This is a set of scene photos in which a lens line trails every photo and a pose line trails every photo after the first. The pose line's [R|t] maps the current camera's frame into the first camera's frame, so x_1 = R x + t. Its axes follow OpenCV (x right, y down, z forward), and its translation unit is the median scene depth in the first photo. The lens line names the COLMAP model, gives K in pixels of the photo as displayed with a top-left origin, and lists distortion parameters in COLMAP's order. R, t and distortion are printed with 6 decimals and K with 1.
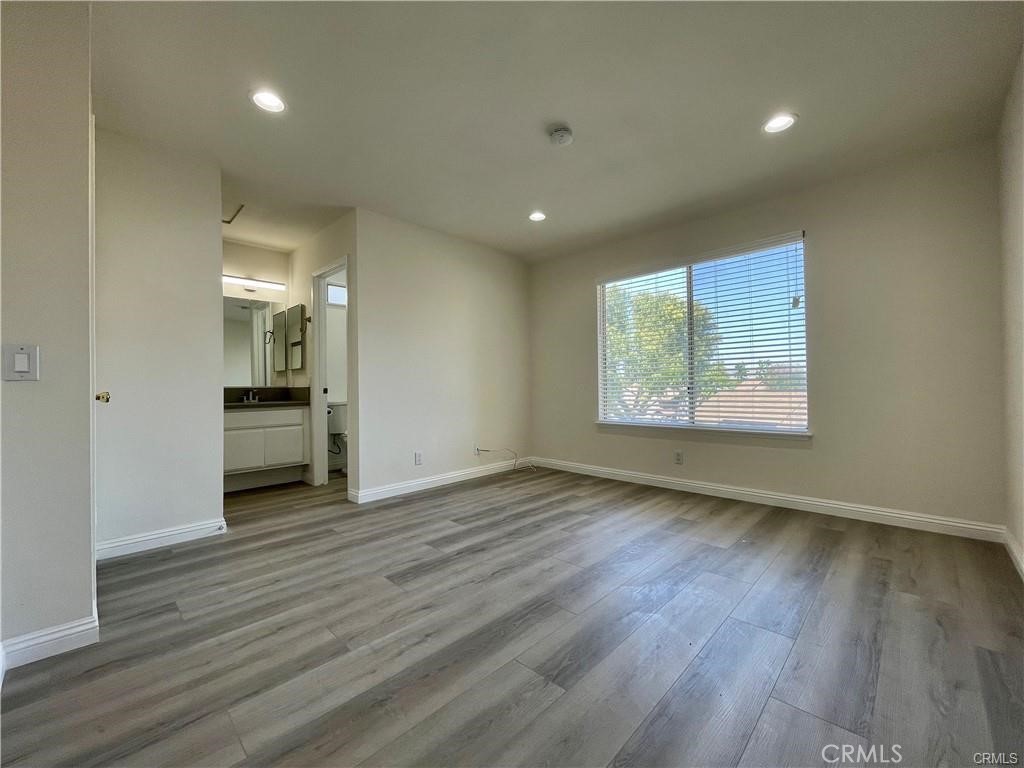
lens RADIAL K [[413.8, 0, 505.7], [0, 413.8, 384.0], [0, 0, 1]] dist [-0.007689, 0.001674]
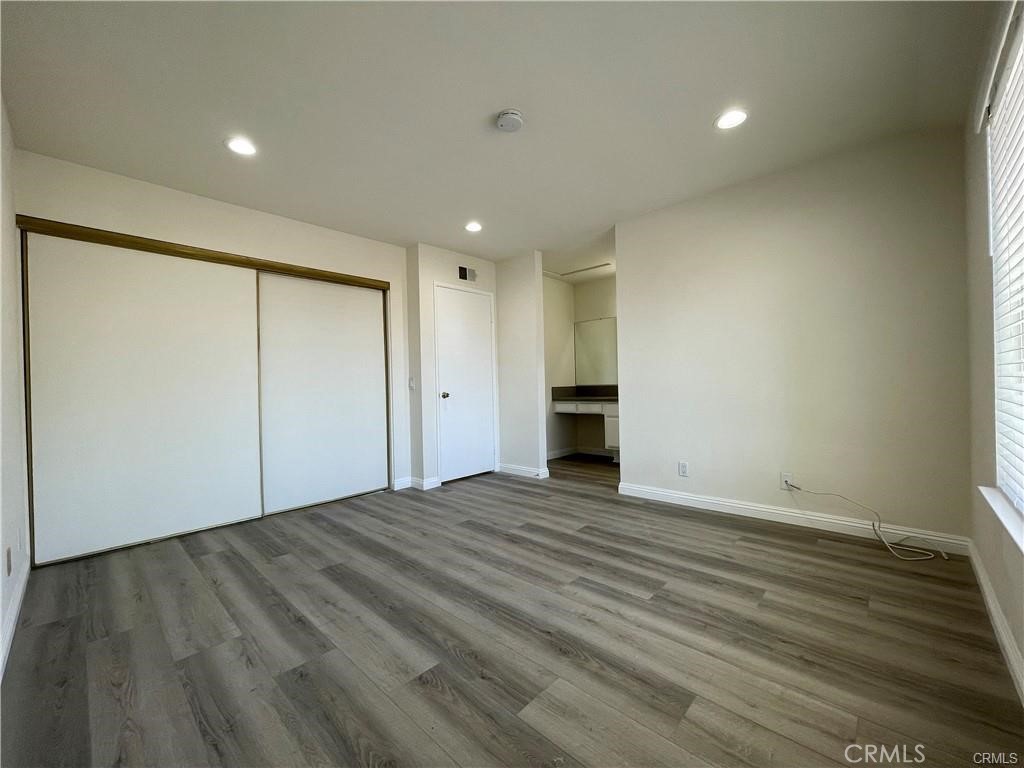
lens RADIAL K [[413.8, 0, 504.7], [0, 413.8, 384.2], [0, 0, 1]] dist [-0.007689, 0.001674]
pose [[0.026495, 0.017262, -0.999500, 0.915258], [0.026915, 0.999476, 0.017975, -0.036752], [0.999287, -0.027378, 0.026016, 0.840985]]
